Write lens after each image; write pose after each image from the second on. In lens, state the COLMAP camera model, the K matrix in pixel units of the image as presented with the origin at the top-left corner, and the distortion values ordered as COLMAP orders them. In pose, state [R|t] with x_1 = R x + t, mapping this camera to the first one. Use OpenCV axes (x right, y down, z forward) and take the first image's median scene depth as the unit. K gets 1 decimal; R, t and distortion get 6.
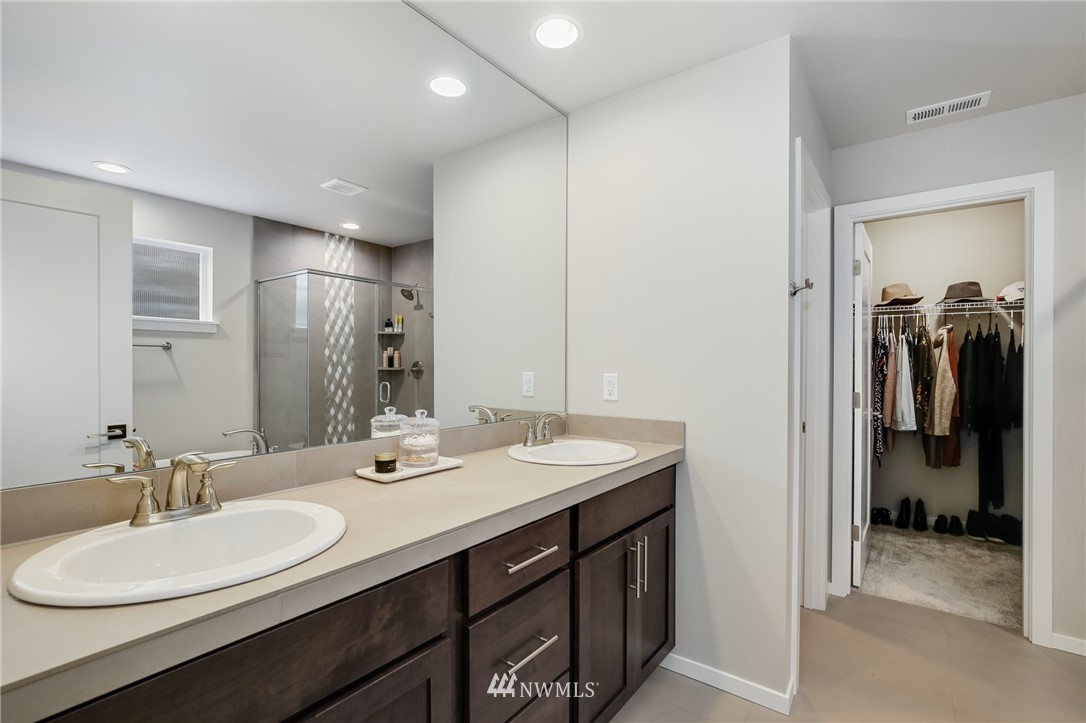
lens RADIAL K [[497.2, 0, 549.2], [0, 497.2, 374.5], [0, 0, 1]] dist [-0.001302, 0.001355]
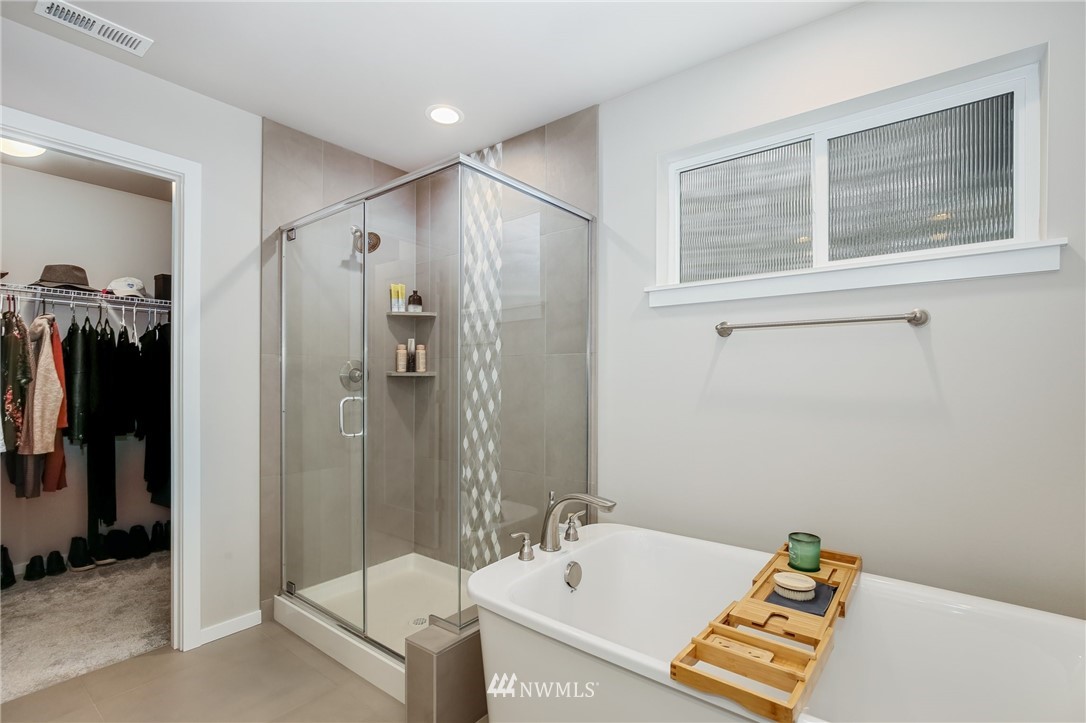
lens RADIAL K [[497.2, 0, 549.2], [0, 497.2, 374.5], [0, 0, 1]] dist [-0.001302, 0.001355]
pose [[0.020569, 0.002543, 0.999785, 0.021270], [0.024356, 0.999699, -0.003044, 0.019865], [-0.999492, 0.024413, 0.020501, 0.184440]]
